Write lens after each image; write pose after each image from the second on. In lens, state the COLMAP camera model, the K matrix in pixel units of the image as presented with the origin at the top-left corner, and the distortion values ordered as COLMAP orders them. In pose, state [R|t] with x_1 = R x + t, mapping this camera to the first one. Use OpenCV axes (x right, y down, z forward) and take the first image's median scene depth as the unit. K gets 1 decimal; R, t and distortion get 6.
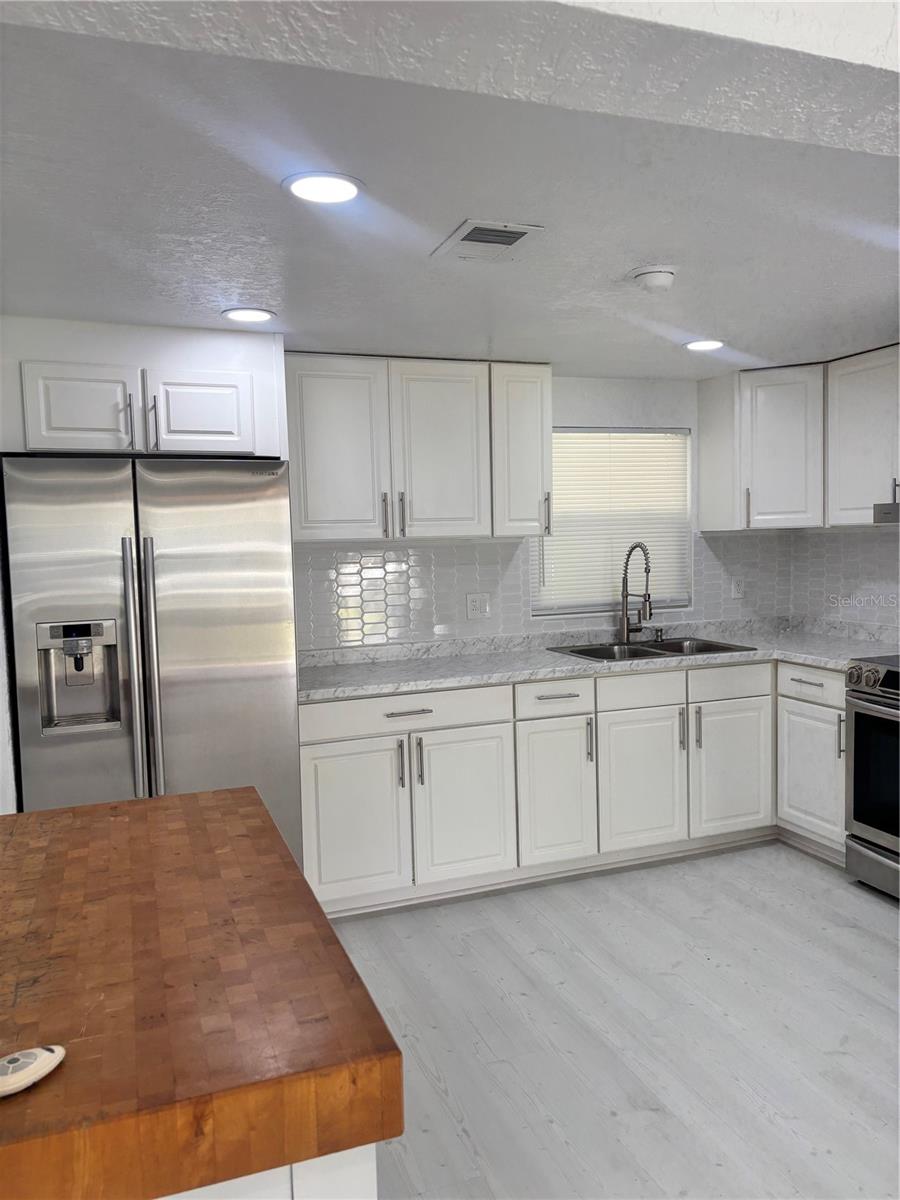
lens RADIAL K [[908.5, 0, 450.0], [0, 908.5, 600.0], [0, 0, 1]] dist [0.065210, -0.092541]
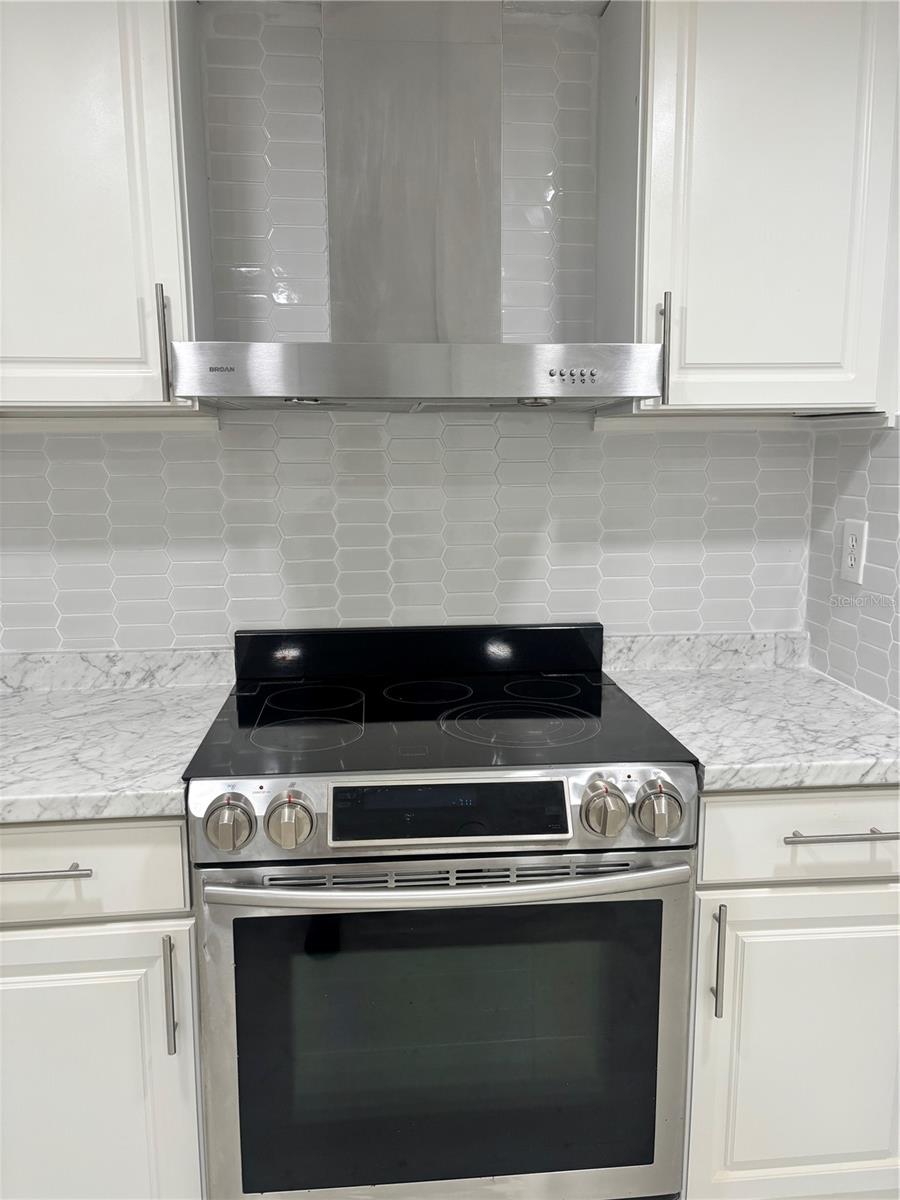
lens RADIAL K [[929.6, 0, 450.0], [0, 929.6, 600.0], [0, 0, 1]] dist [0.001412, -0.000113]
pose [[0.245200, -0.130431, 0.960658, 0.115699], [0.067197, 0.990812, 0.117373, -0.036057], [-0.967141, 0.035773, 0.251712, 0.746092]]
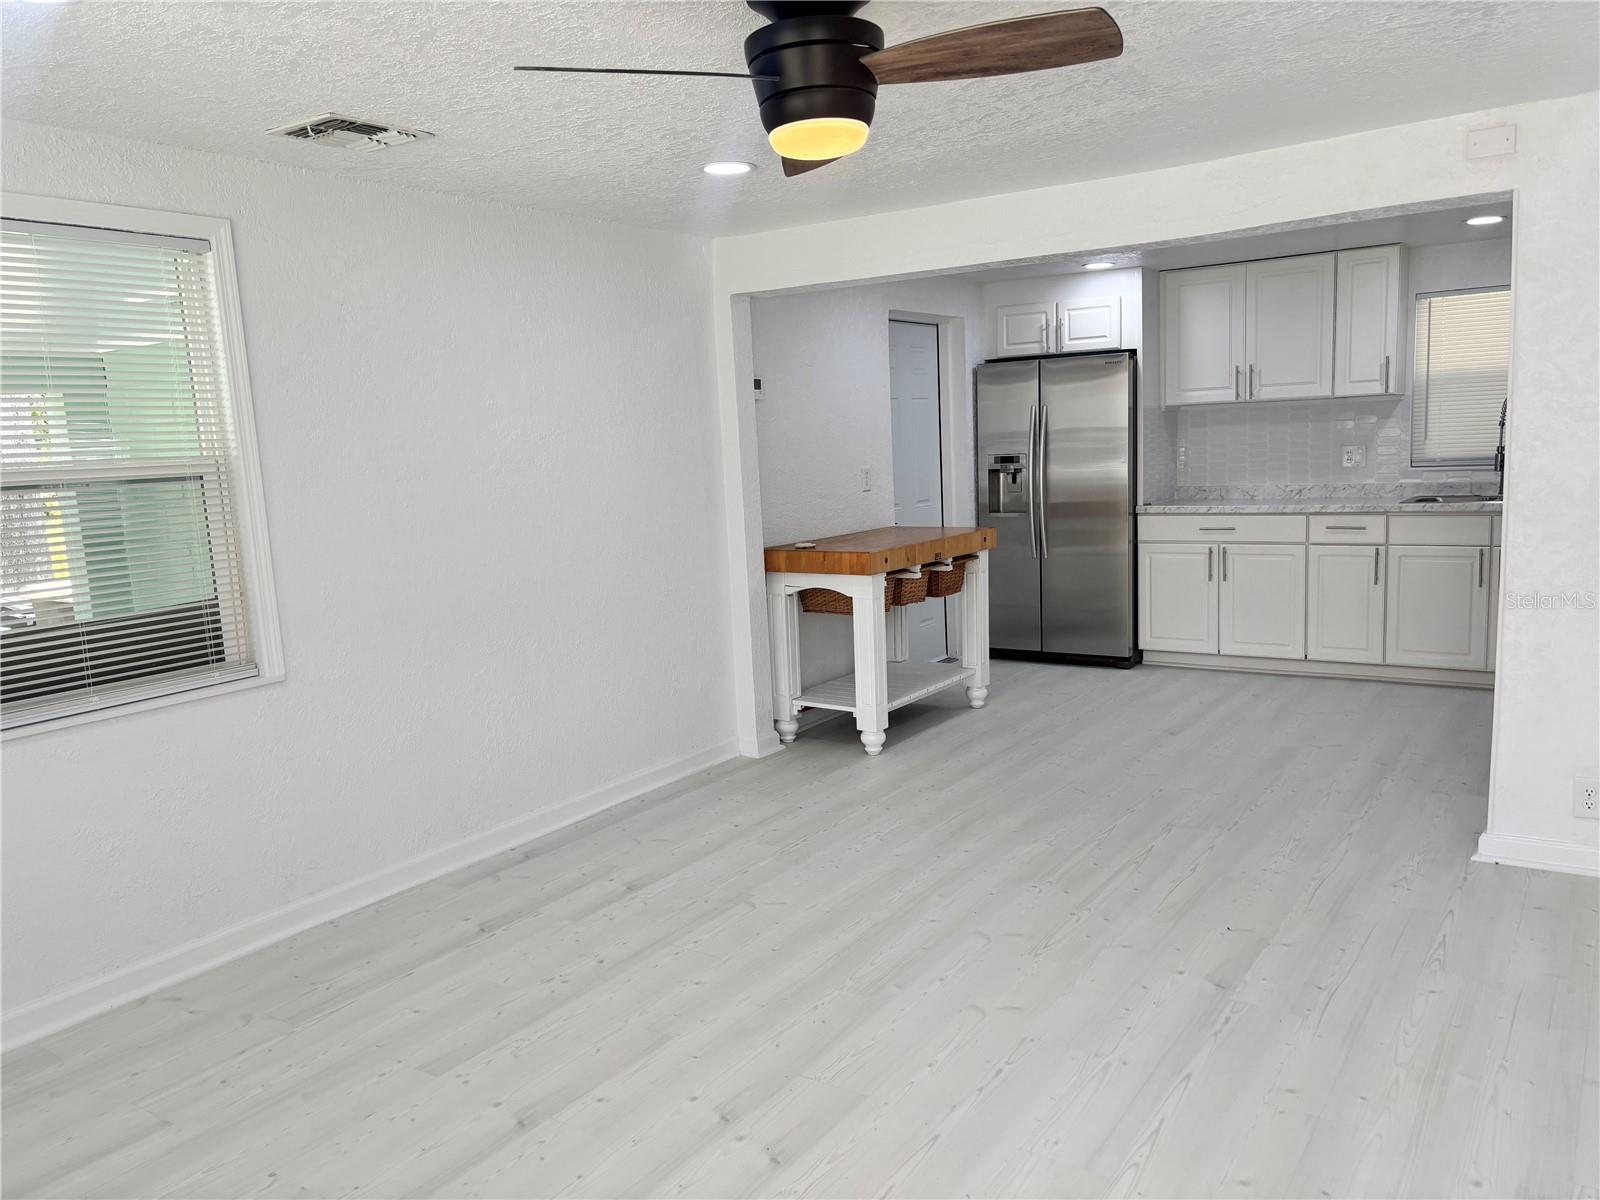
lens RADIAL K [[1211.4, 0, 800.0], [0, 1211.4, 600.0], [0, 0, 1]] dist [0.065210, -0.092541]
pose [[0.578631, 0.110689, -0.808043, 0.982899], [-0.033641, 0.993144, 0.111956, 0.040581], [0.814895, -0.037598, 0.578387, -0.535894]]
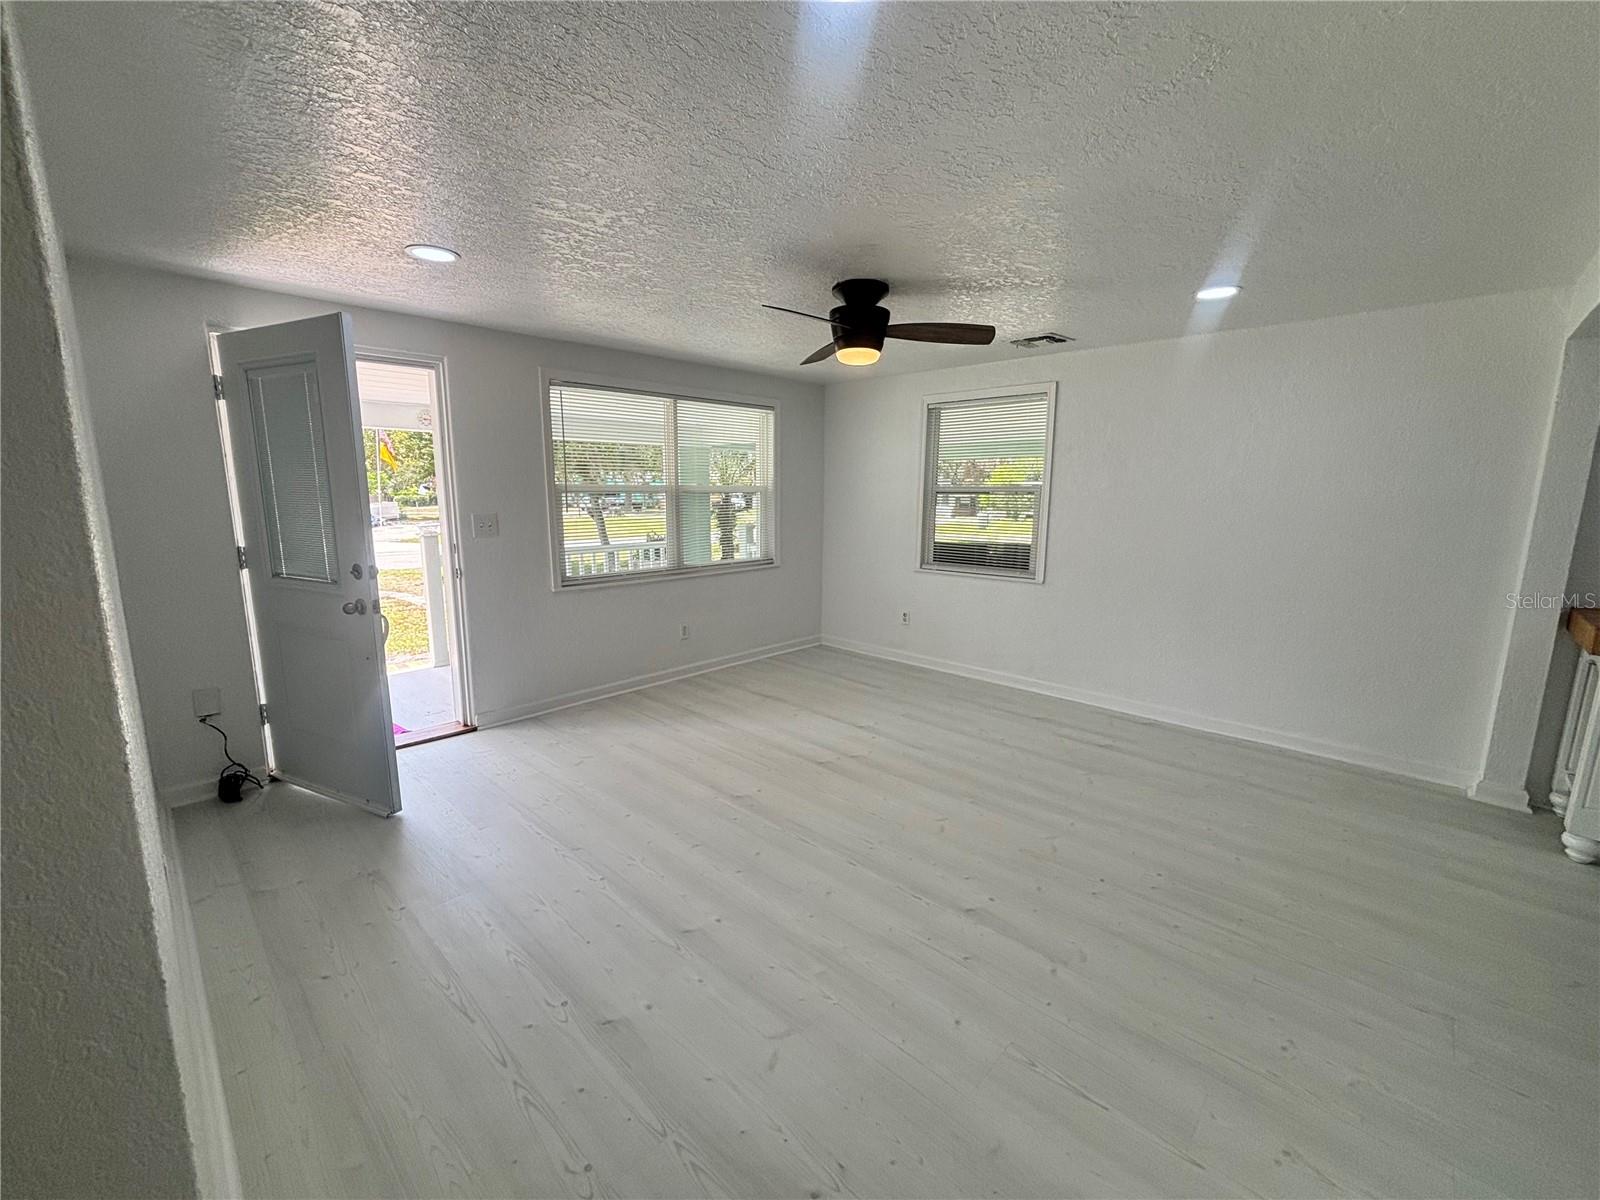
lens RADIAL K [[645.7, 0, 791.2], [0, 645.7, 597.3], [0, 0, 1]] dist [0.000899, 0.000132]
pose [[-0.902492, 0.094530, -0.420205, 0.883973], [-0.014923, 0.968169, 0.249851, -0.030147], [0.430448, 0.231759, -0.872355, 0.448470]]
